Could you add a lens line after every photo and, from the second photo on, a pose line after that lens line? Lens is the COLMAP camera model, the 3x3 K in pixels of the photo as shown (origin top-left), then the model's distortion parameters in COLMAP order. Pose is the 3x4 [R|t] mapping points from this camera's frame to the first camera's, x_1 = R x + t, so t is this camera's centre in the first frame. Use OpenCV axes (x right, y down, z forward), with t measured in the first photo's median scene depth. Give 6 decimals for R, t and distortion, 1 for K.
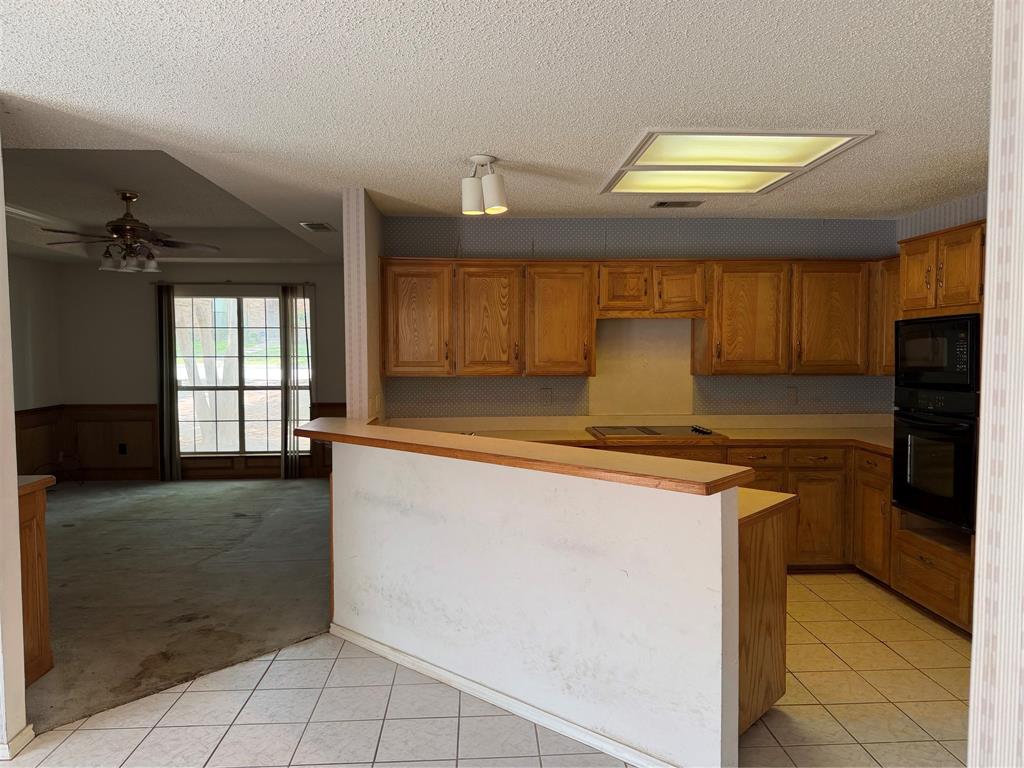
lens RADIAL K [[720.2, 0, 519.2], [0, 720.2, 385.7], [0, 0, 1]] dist [0.063764, -0.100017]
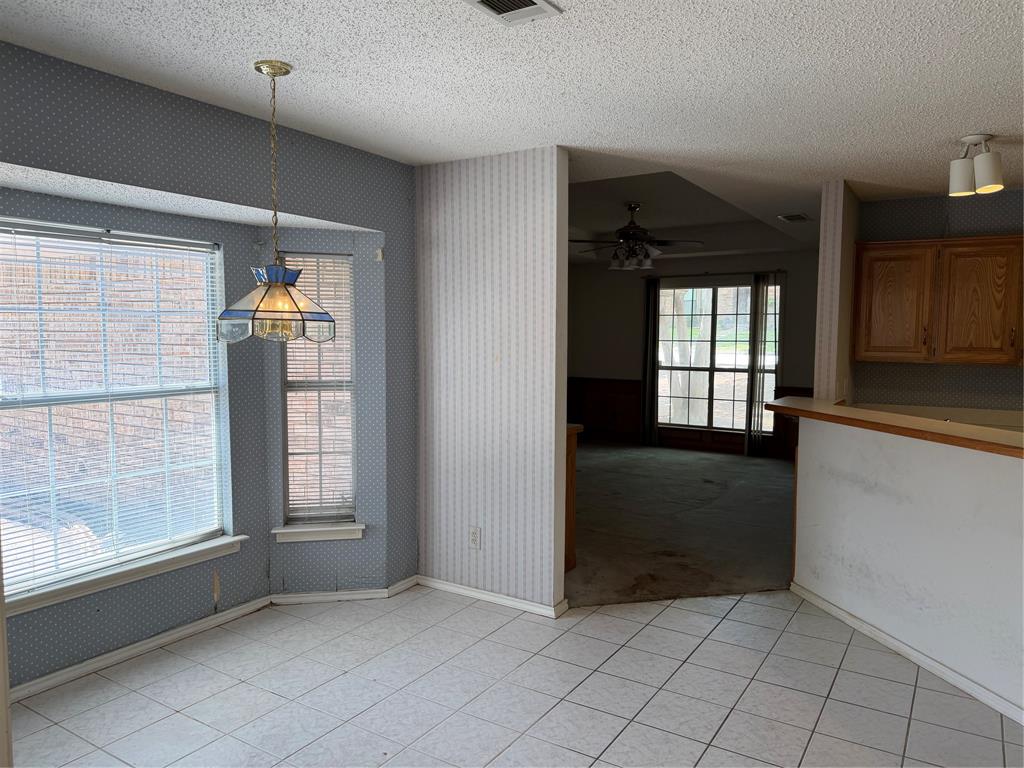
lens RADIAL K [[720.2, 0, 519.2], [0, 720.2, 385.7], [0, 0, 1]] dist [0.063764, -0.100017]
pose [[0.816764, 0.049032, -0.574885, 0.017254], [-0.039063, 0.998796, 0.029689, 0.009684], [0.575648, -0.001793, 0.817696, -0.102195]]
